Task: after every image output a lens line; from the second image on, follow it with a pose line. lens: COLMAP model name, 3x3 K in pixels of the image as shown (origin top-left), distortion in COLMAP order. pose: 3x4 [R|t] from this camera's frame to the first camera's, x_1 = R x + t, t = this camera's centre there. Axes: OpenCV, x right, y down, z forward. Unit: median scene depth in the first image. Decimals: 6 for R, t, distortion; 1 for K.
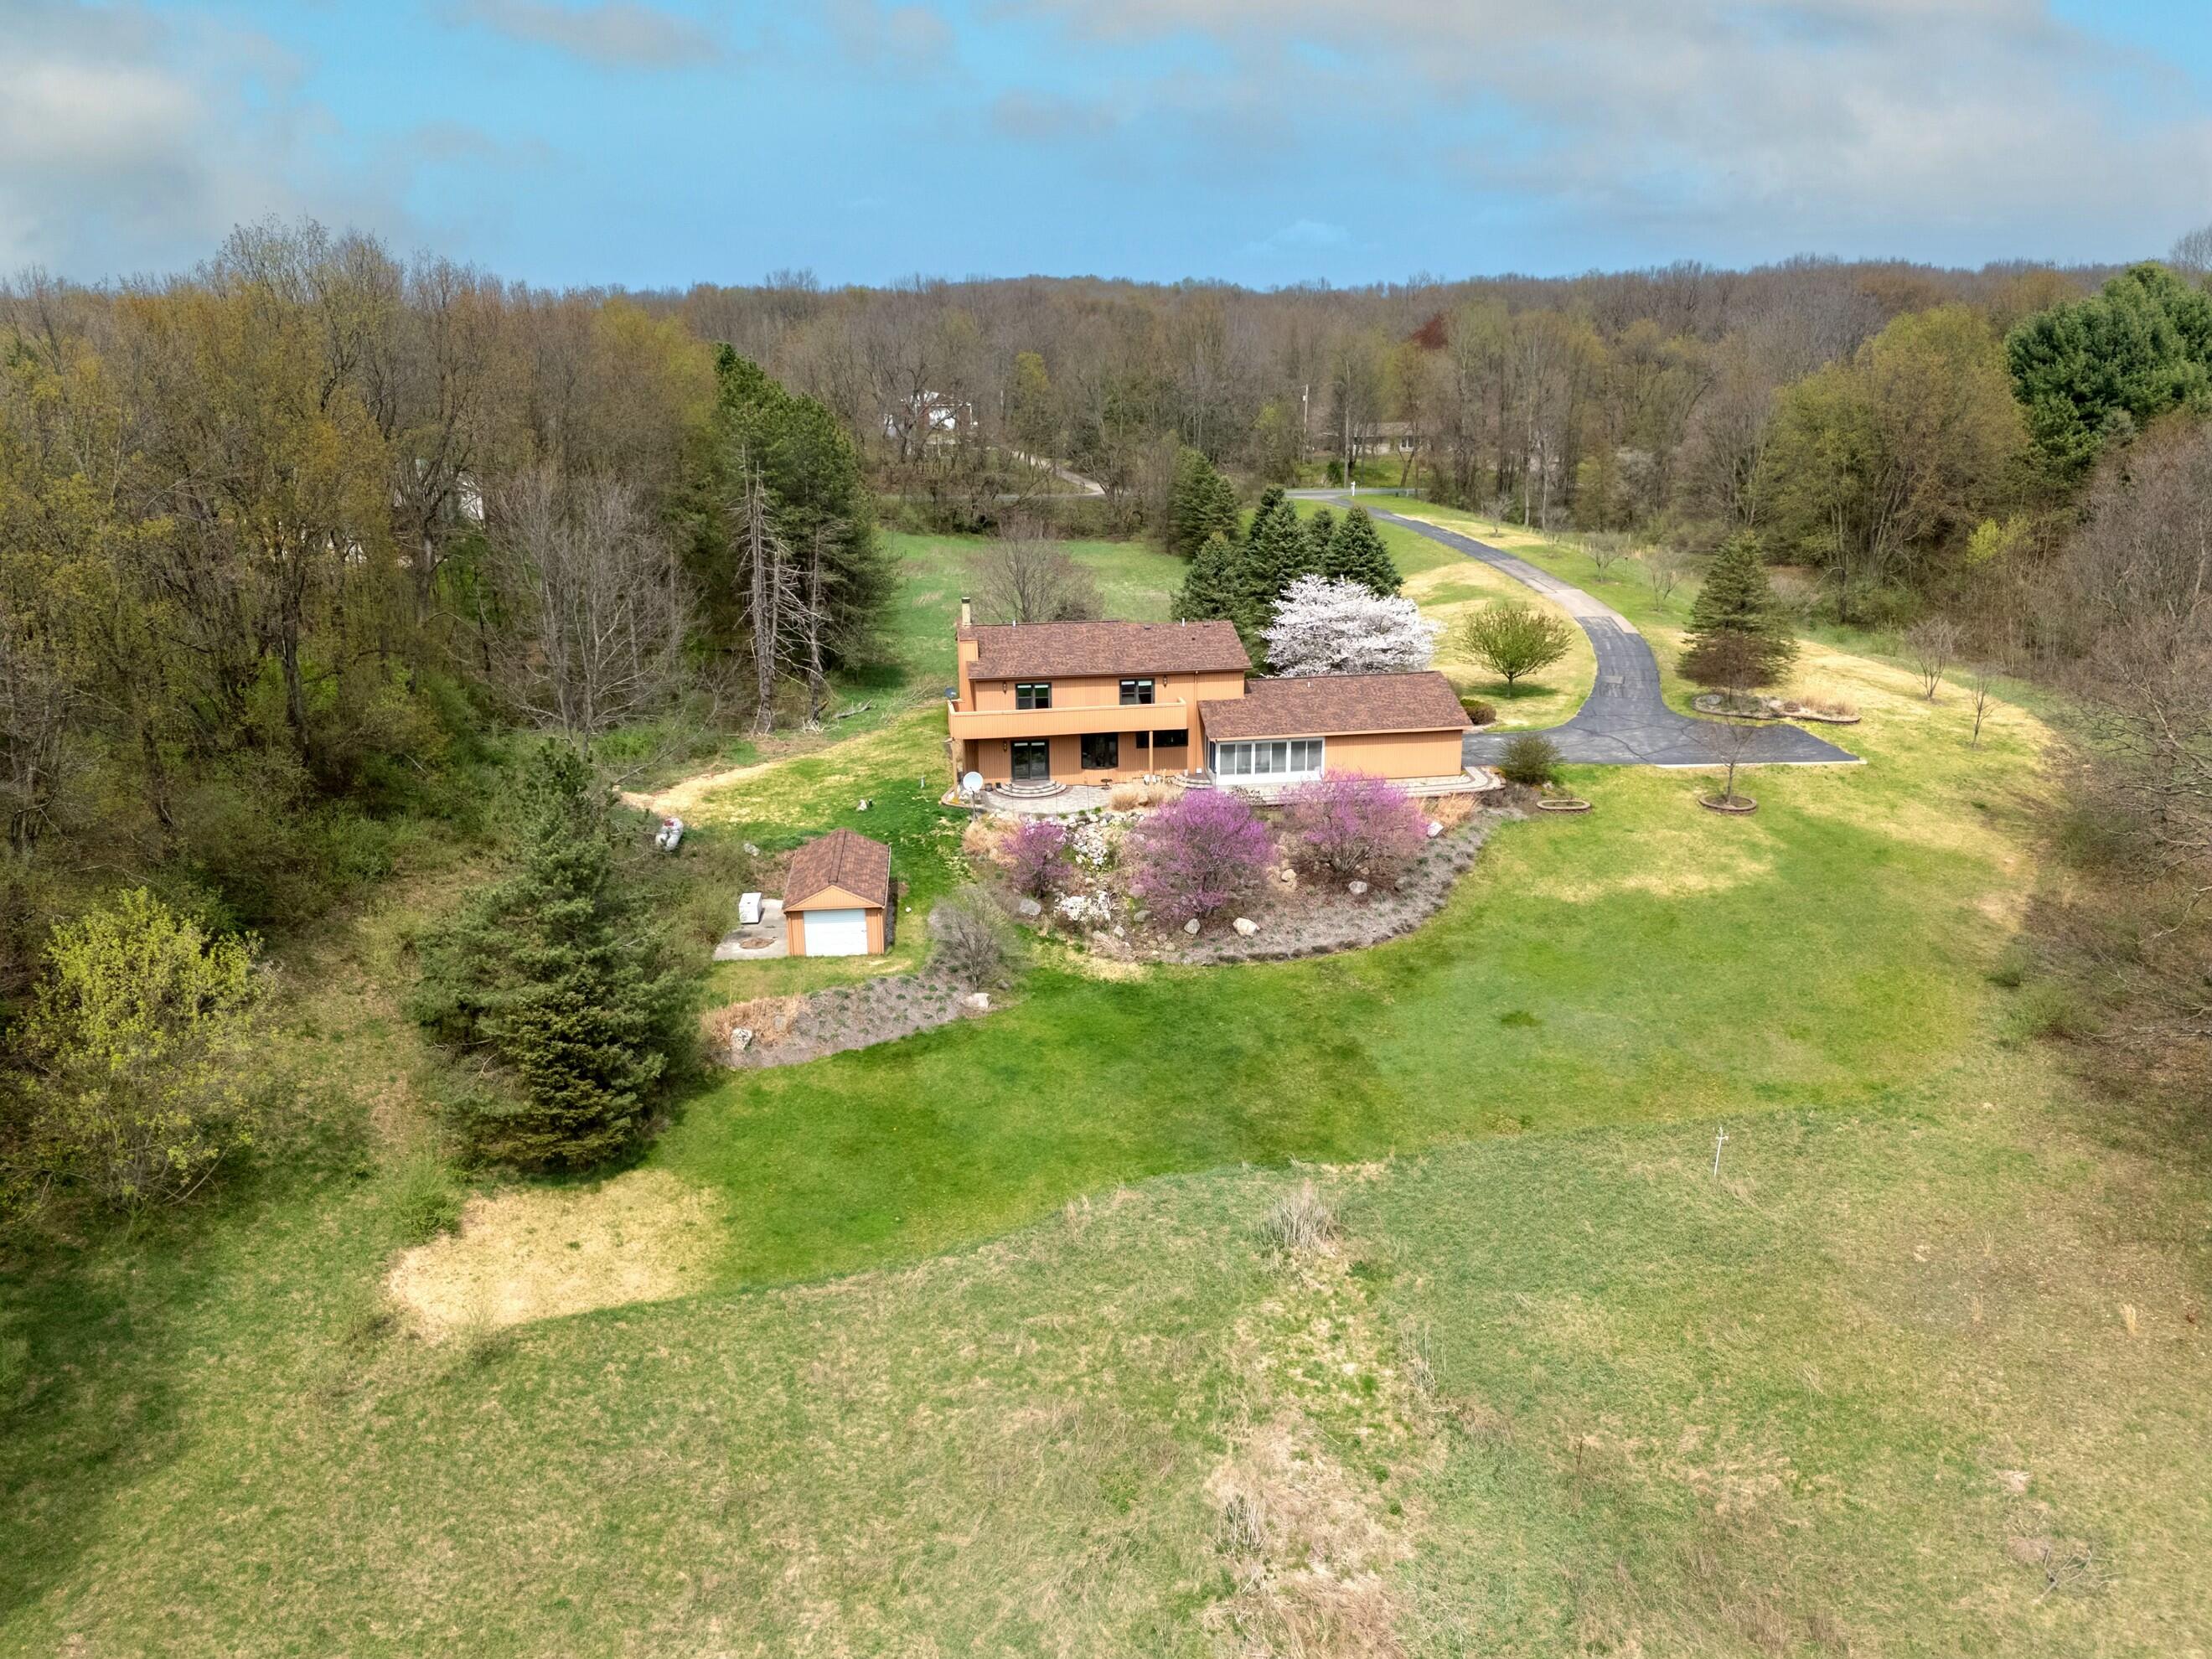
lens RADIAL K [[1605.4, 0, 1106.0], [0, 1605.4, 829.5], [0, 0, 1]] dist [0.061630, -0.110388]
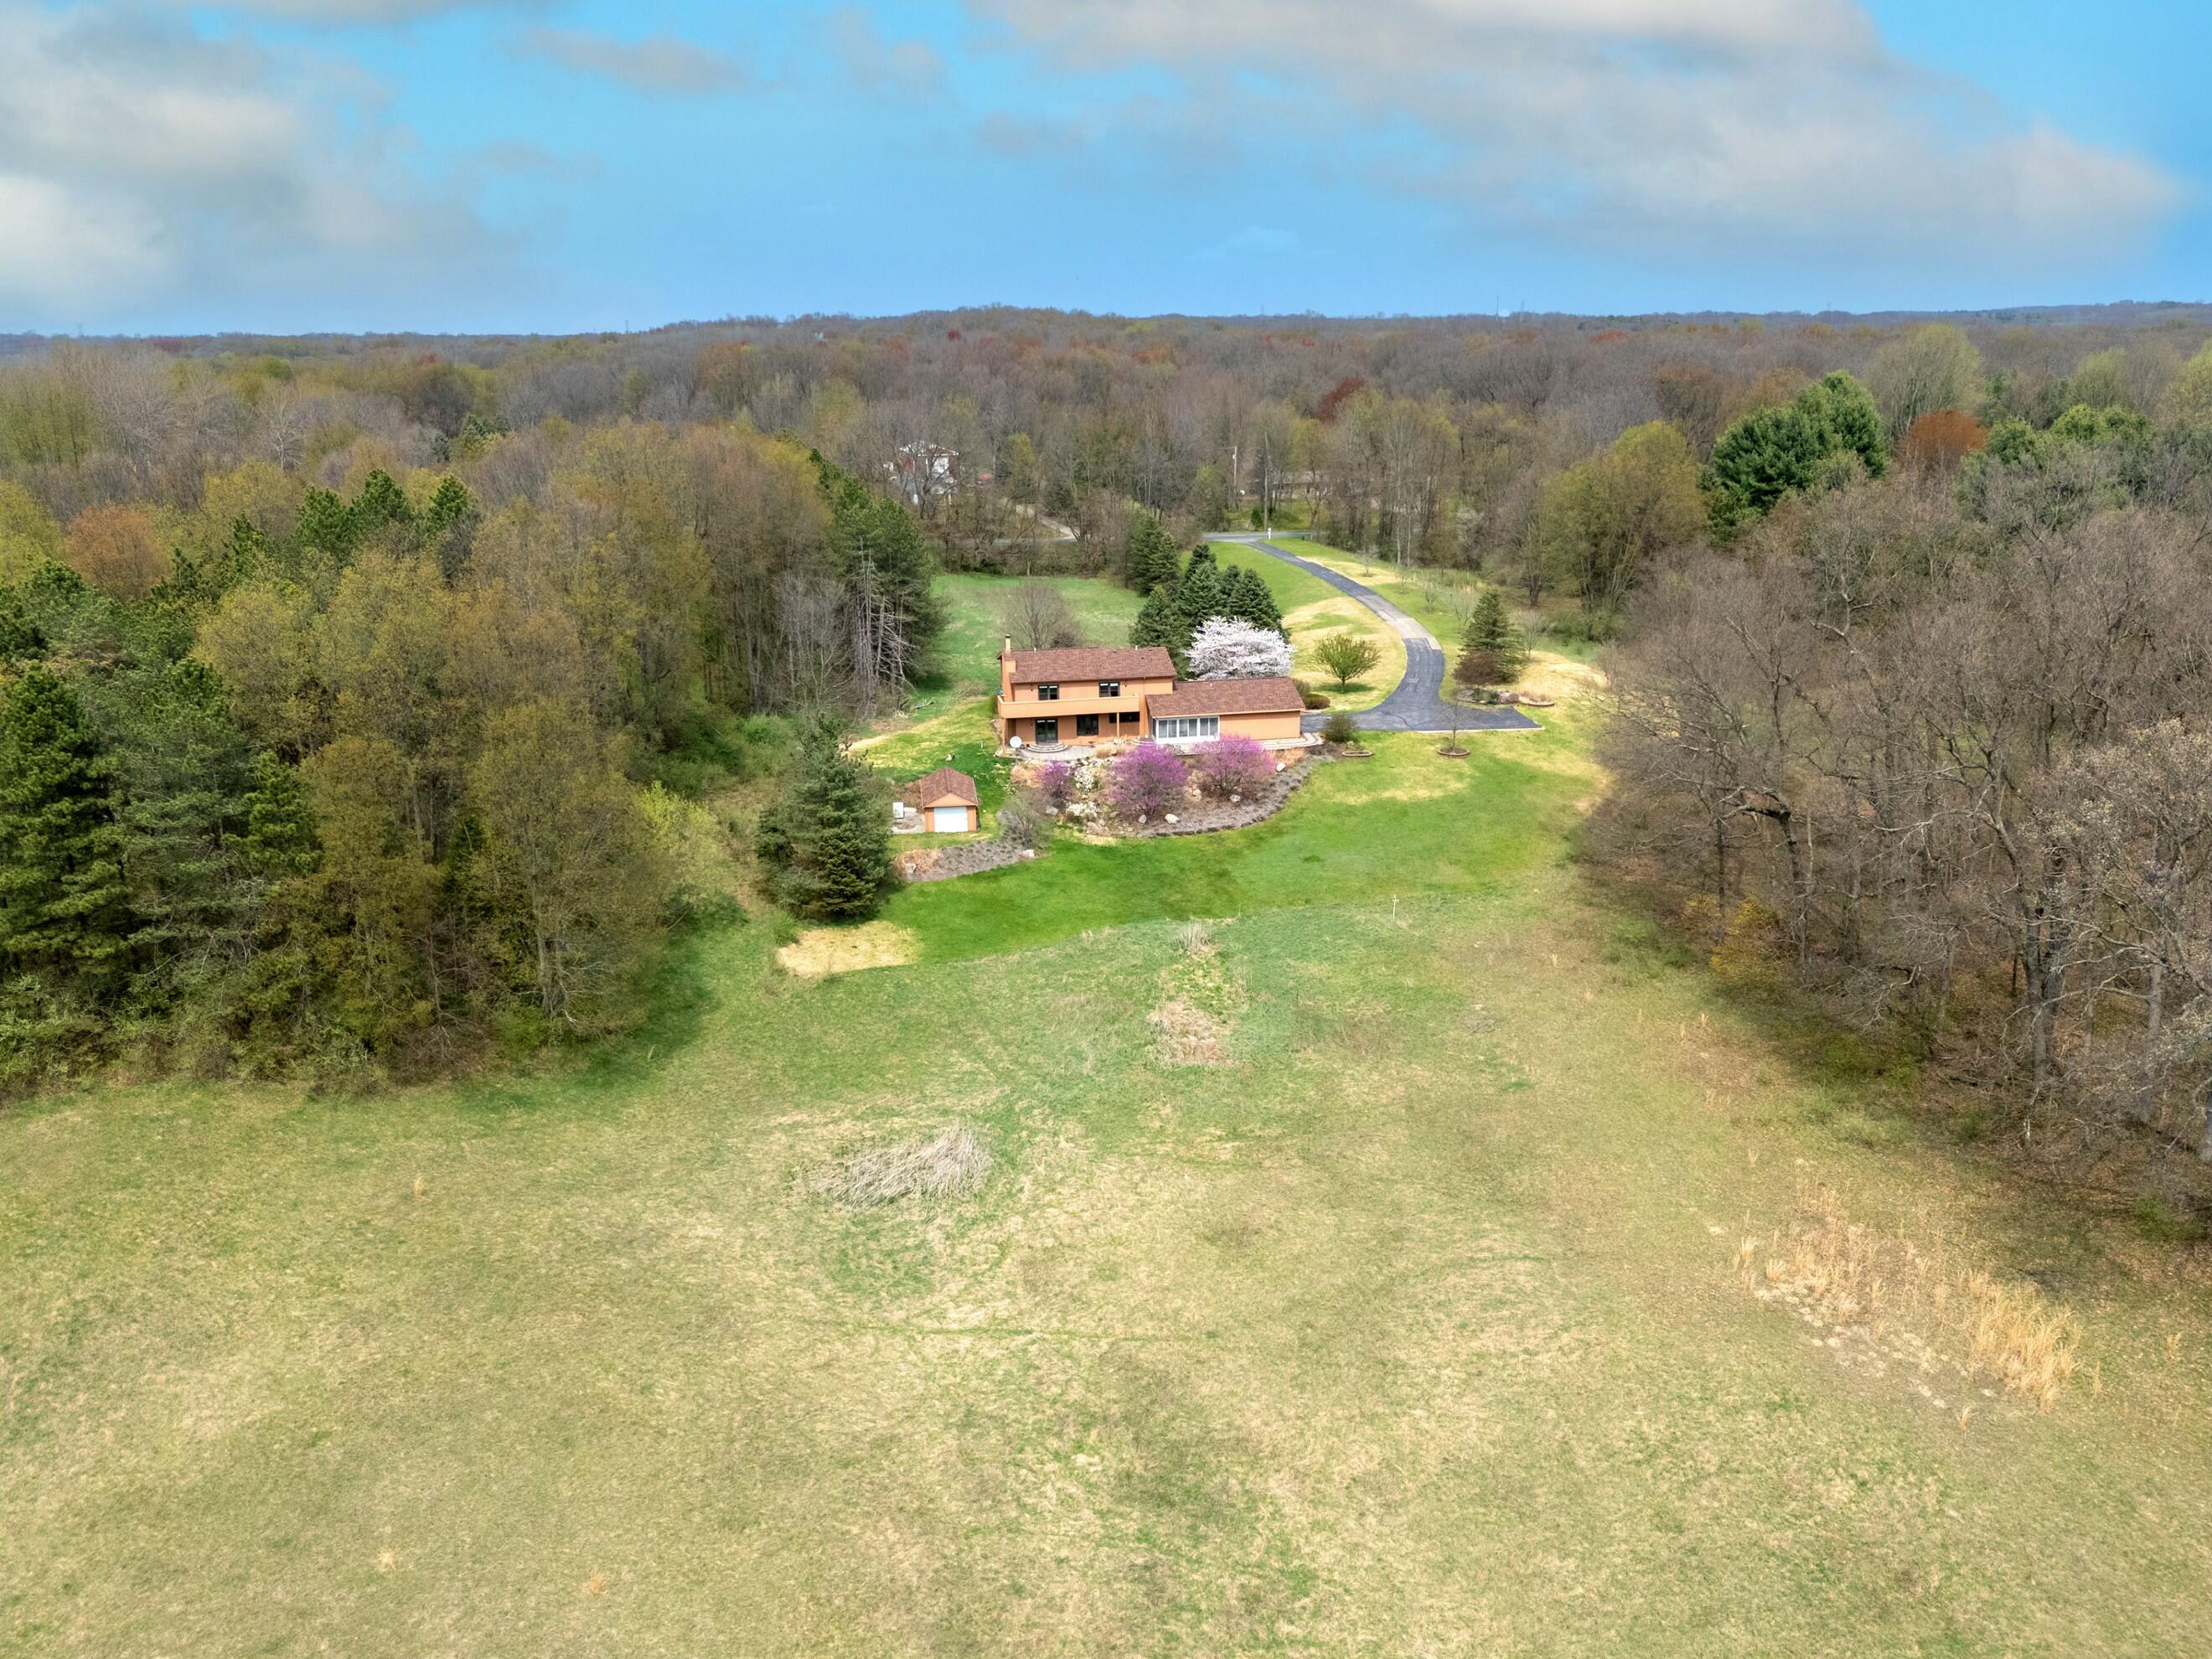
lens RADIAL K [[1605.4, 0, 1106.0], [0, 1605.4, 829.5], [0, 0, 1]] dist [0.061630, -0.110388]
pose [[0.999643, -0.009537, 0.024977, -0.028851], [0.009601, 0.999951, -0.002466, 0.068188], [-0.024952, 0.002705, 0.999685, -0.718113]]
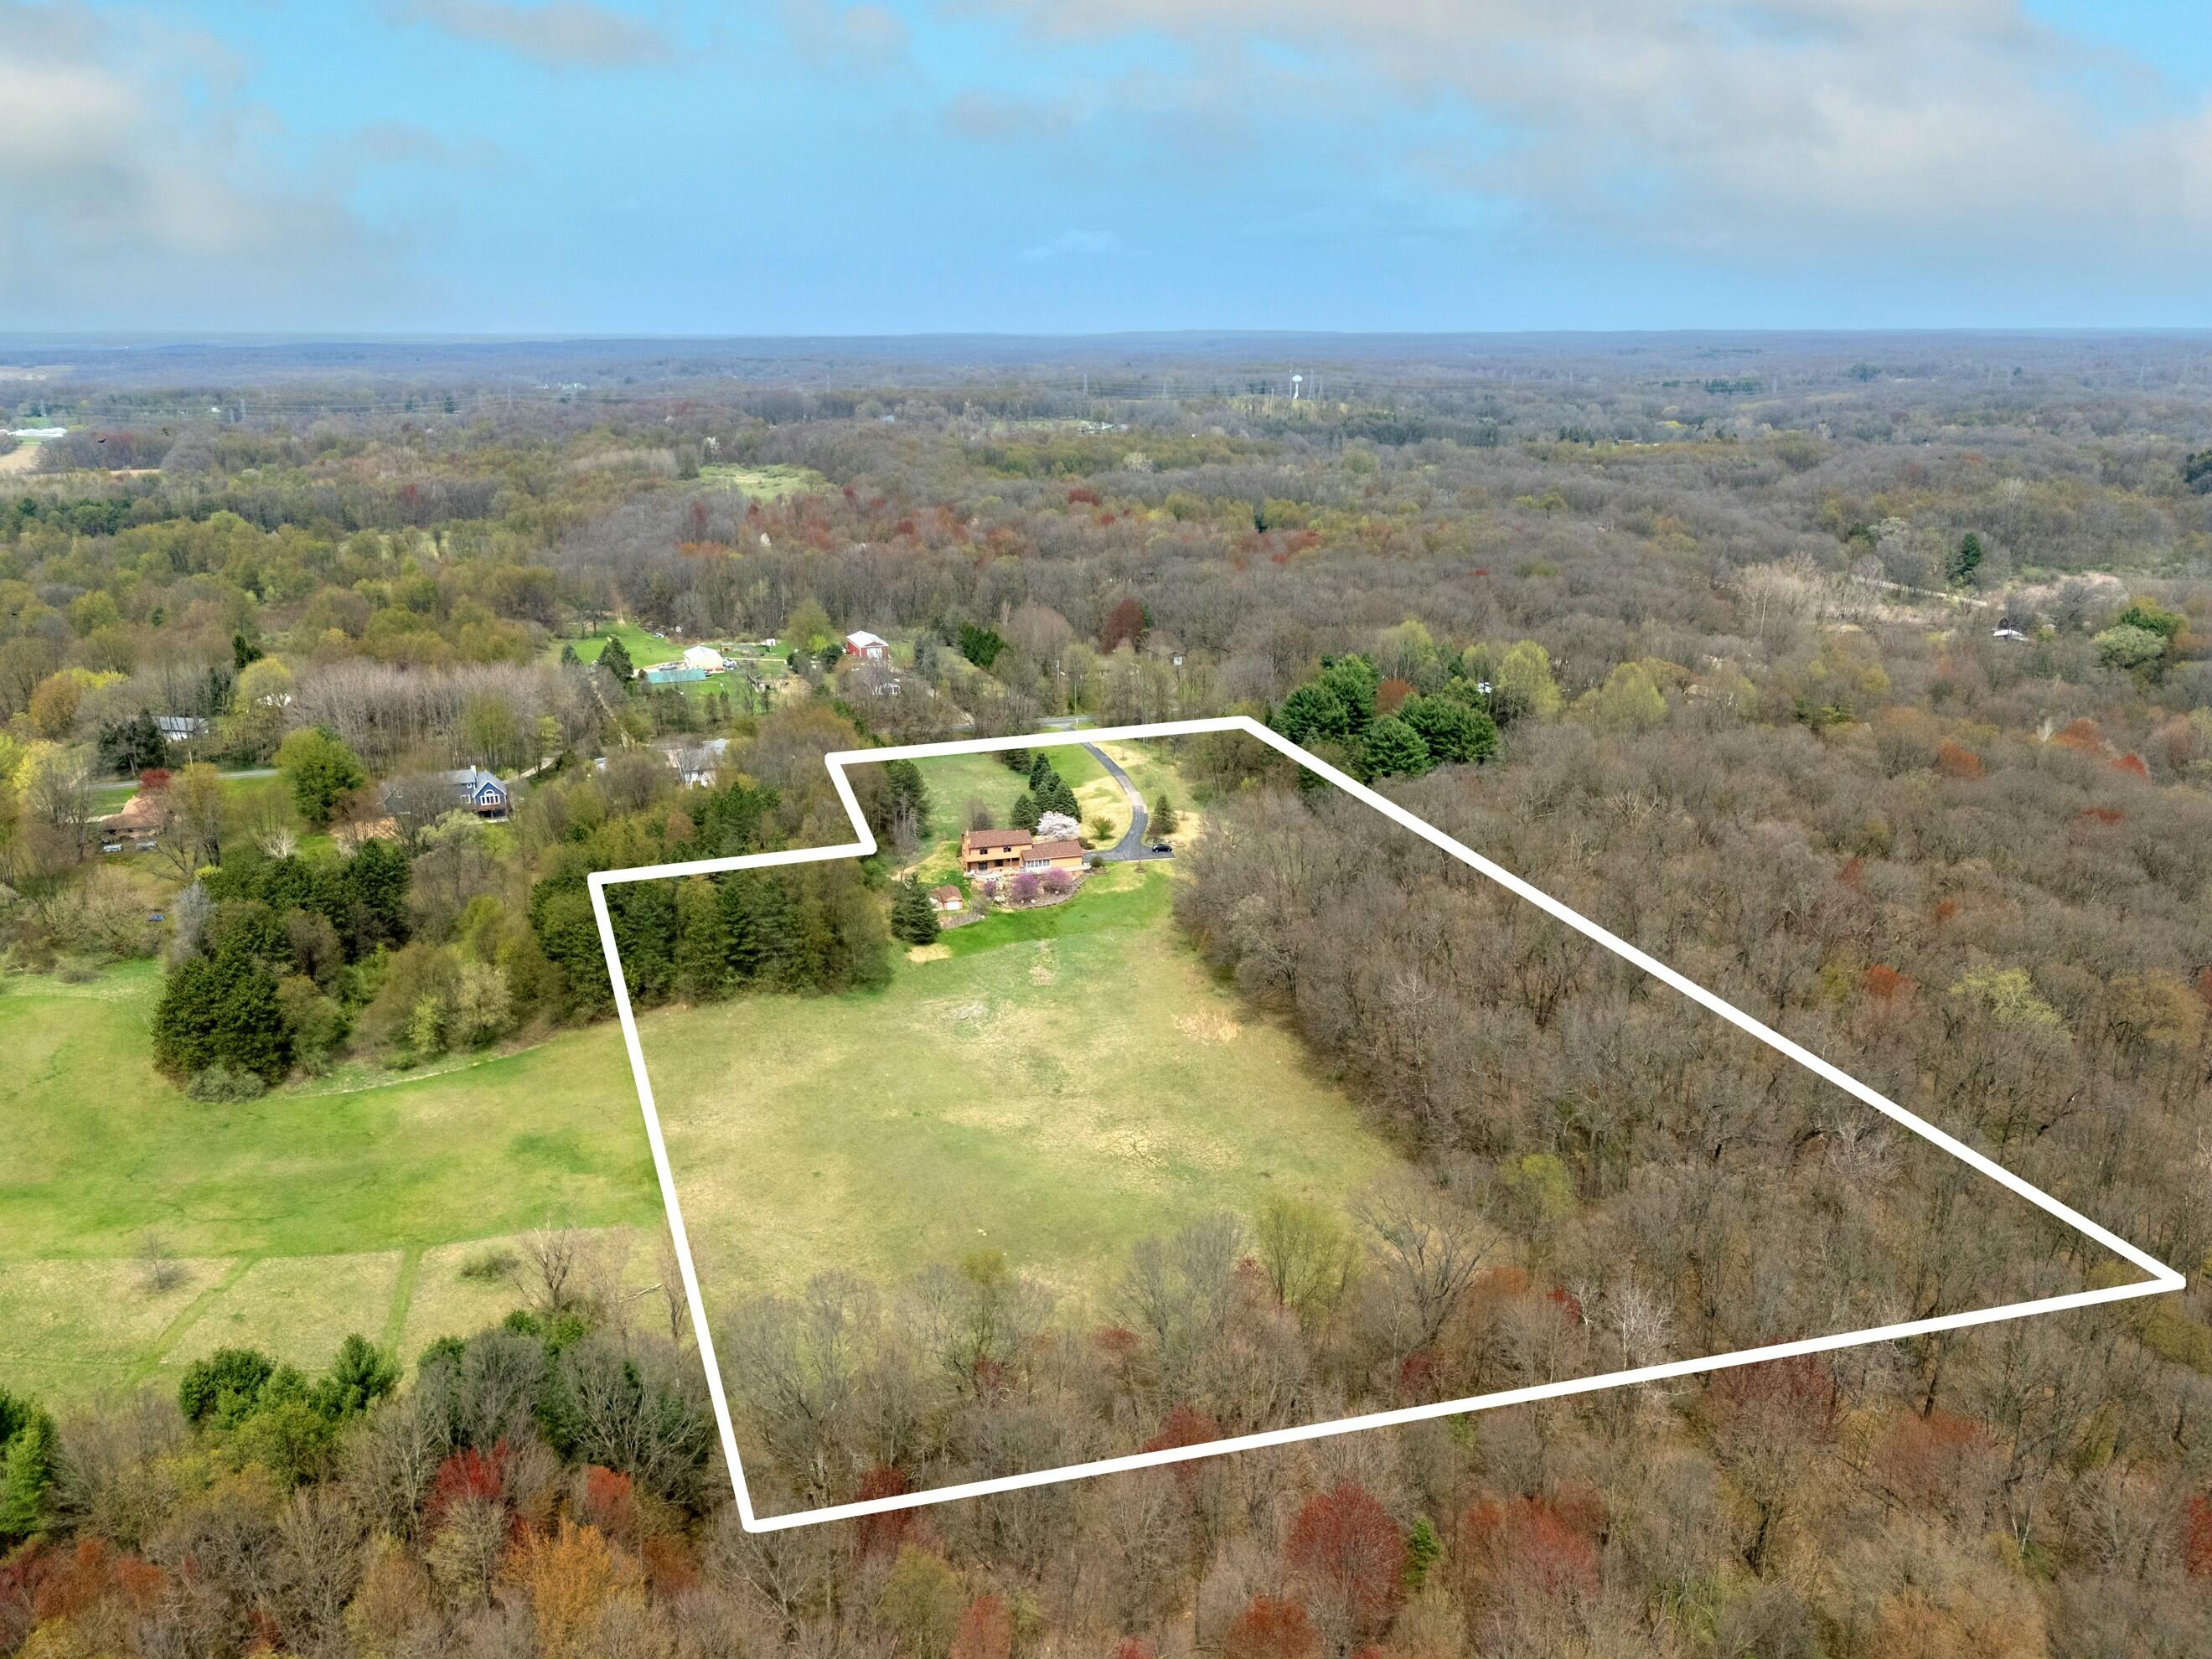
lens RADIAL K [[1605.4, 0, 1106.0], [0, 1605.4, 829.5], [0, 0, 1]] dist [0.061630, -0.110388]
pose [[0.991990, -0.032502, 0.122064, -0.251927], [0.032424, 0.999471, 0.002619, -0.145593], [-0.122084, 0.001359, 0.992519, -3.455291]]
